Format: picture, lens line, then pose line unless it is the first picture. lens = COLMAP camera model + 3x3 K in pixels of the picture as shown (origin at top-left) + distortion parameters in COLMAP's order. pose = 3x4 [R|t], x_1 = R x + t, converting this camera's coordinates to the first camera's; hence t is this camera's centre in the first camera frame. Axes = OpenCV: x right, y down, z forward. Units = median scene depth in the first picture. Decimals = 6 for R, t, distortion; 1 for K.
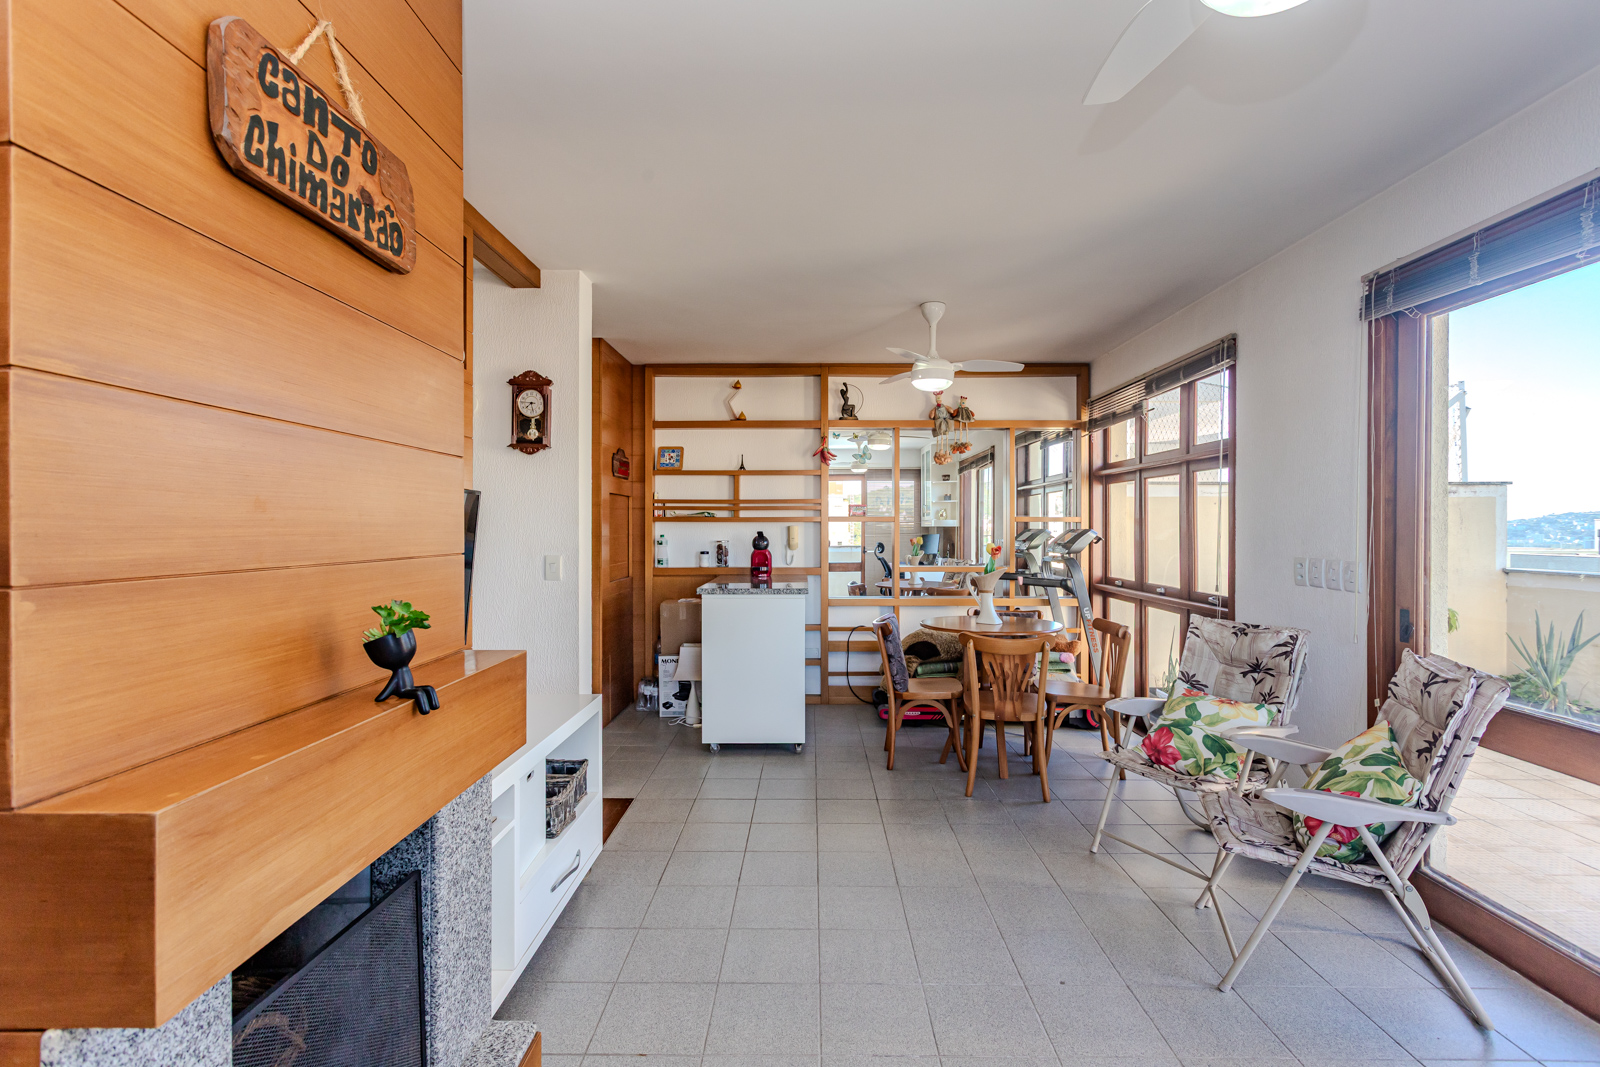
lens RADIAL K [[759.0, 0, 805.0], [0, 759.0, 530.7], [0, 0, 1]] dist [0.001074, 0.002959]
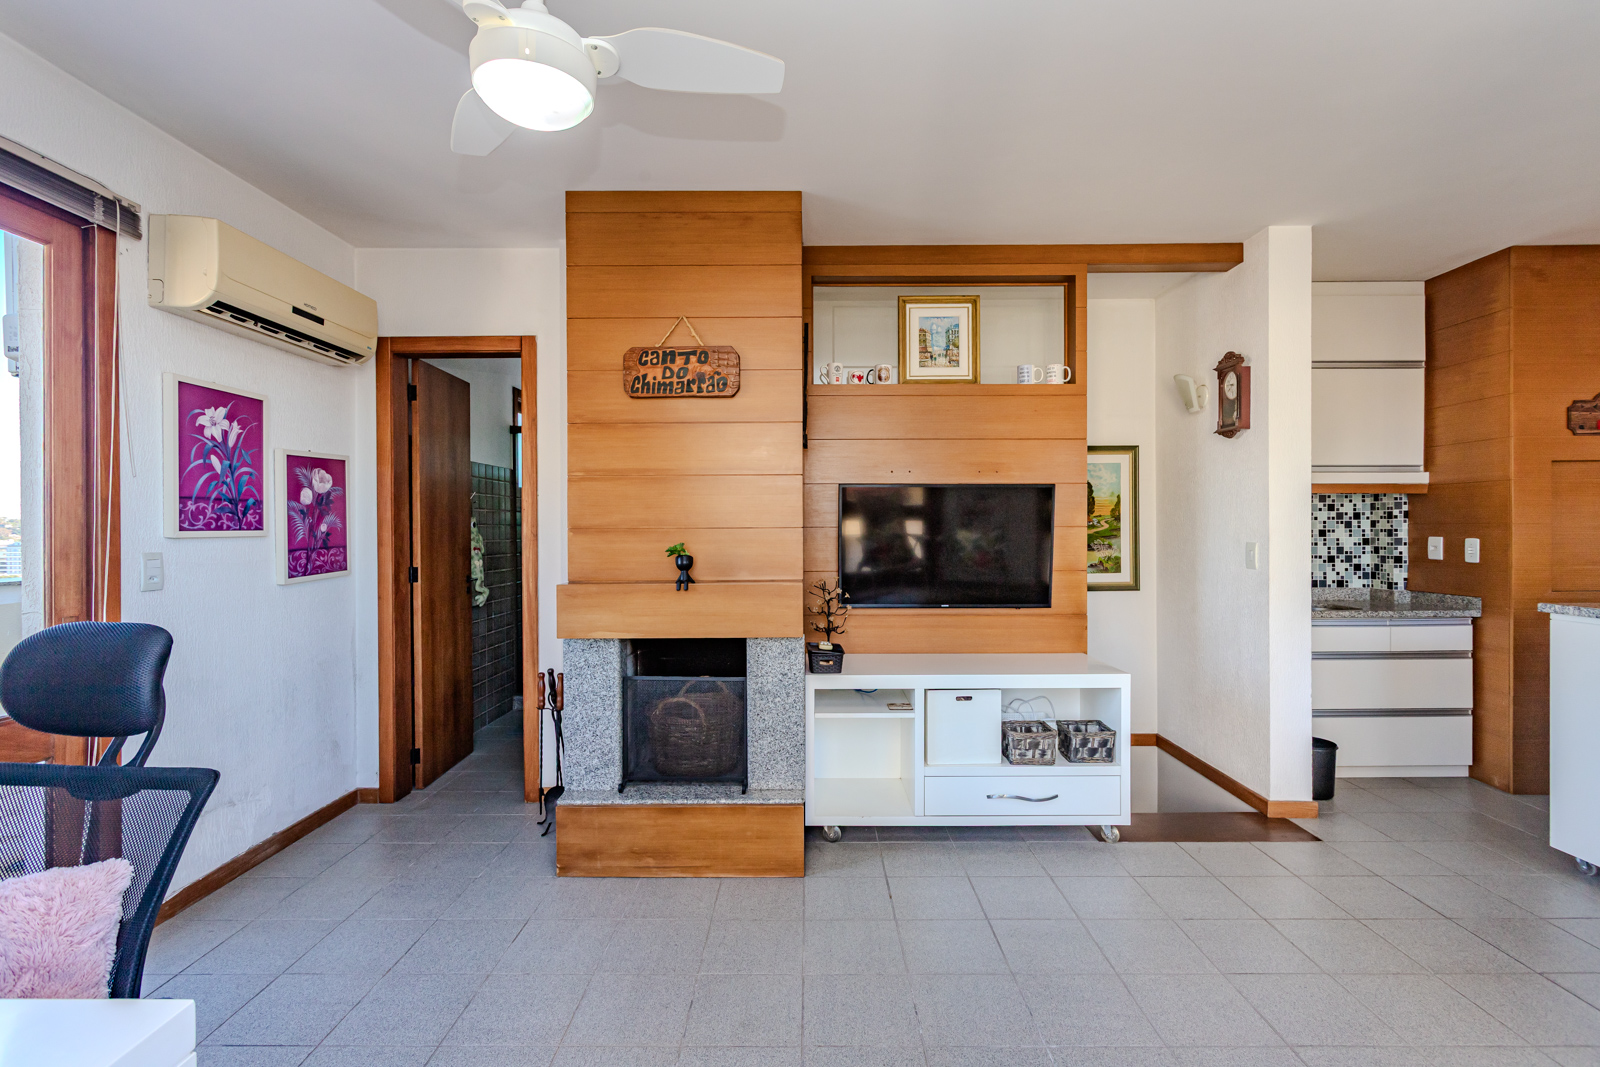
lens RADIAL K [[759.0, 0, 805.7], [0, 759.0, 534.1], [0, 0, 1]] dist [0.001074, 0.002959]
pose [[-0.011625, 0.004255, -0.999923, 0.396222], [0.001456, 0.999990, 0.004238, 0.011385], [0.999931, -0.001406, -0.011631, 0.297774]]
